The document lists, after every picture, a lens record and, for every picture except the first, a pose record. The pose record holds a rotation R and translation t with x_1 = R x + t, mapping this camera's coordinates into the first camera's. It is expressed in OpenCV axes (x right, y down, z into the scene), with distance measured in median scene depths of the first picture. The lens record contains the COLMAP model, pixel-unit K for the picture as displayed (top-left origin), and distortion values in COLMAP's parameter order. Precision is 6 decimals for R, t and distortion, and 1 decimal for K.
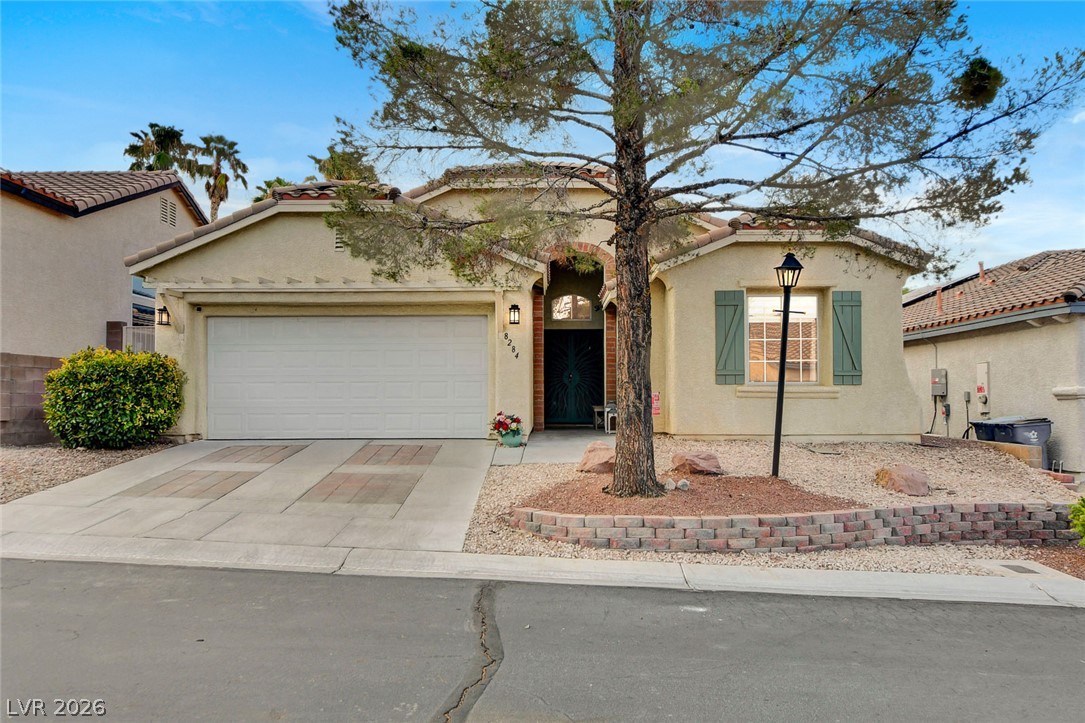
lens RADIAL K [[817.8, 0, 541.8], [0, 817.8, 377.3], [0, 0, 1]] dist [0.006988, 0.002118]
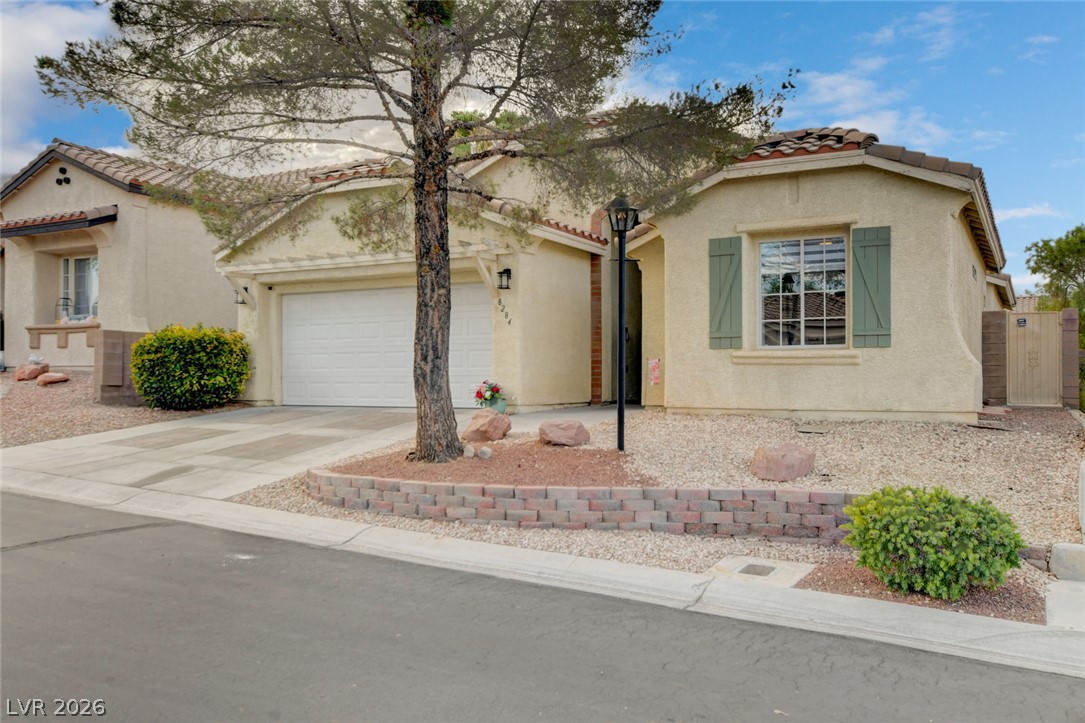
lens RADIAL K [[915.6, 0, 542.5], [0, 915.6, 361.5], [0, 0, 1]] dist [-0.001412, -0.000421]
pose [[0.879212, -0.007556, -0.476371, 0.567977], [0.009468, 0.999954, 0.001615, 0.020409], [0.476337, -0.005930, 0.879243, 0.087149]]
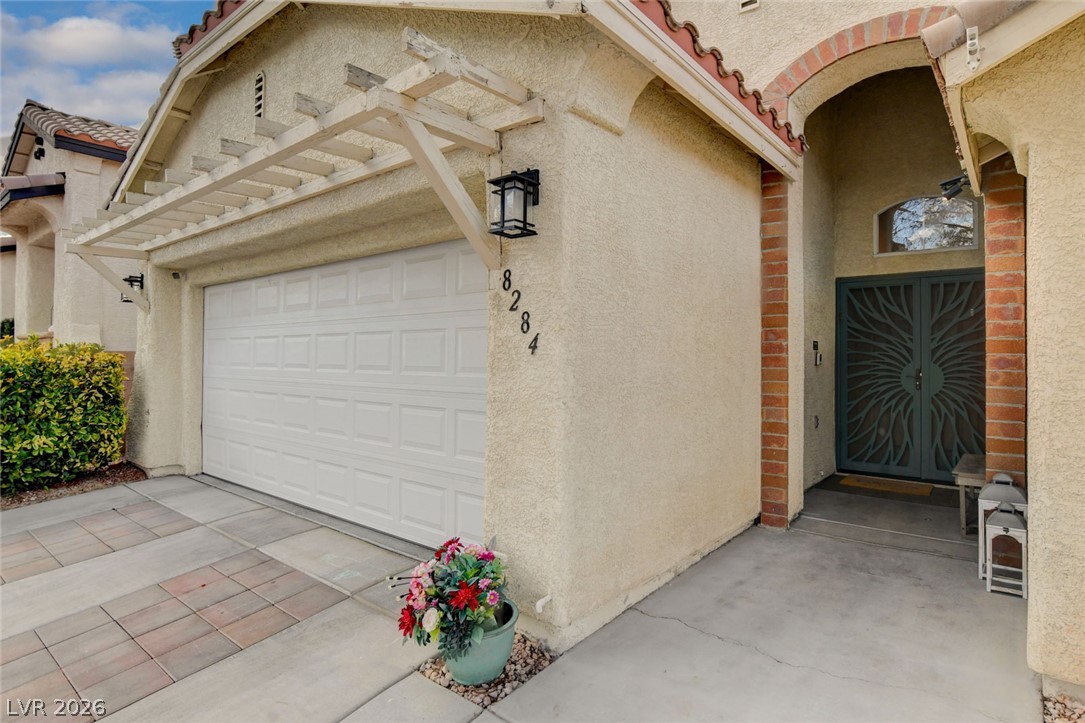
lens RADIAL K [[581.9, 0, 542.4], [0, 581.9, 345.9], [0, 0, 1]] dist [-0.015743, -0.000256]
pose [[0.773760, -0.004429, -0.633463, 0.114171], [0.006475, 0.999979, 0.000919, -0.028874], [0.633445, -0.004813, 0.773772, 0.933919]]
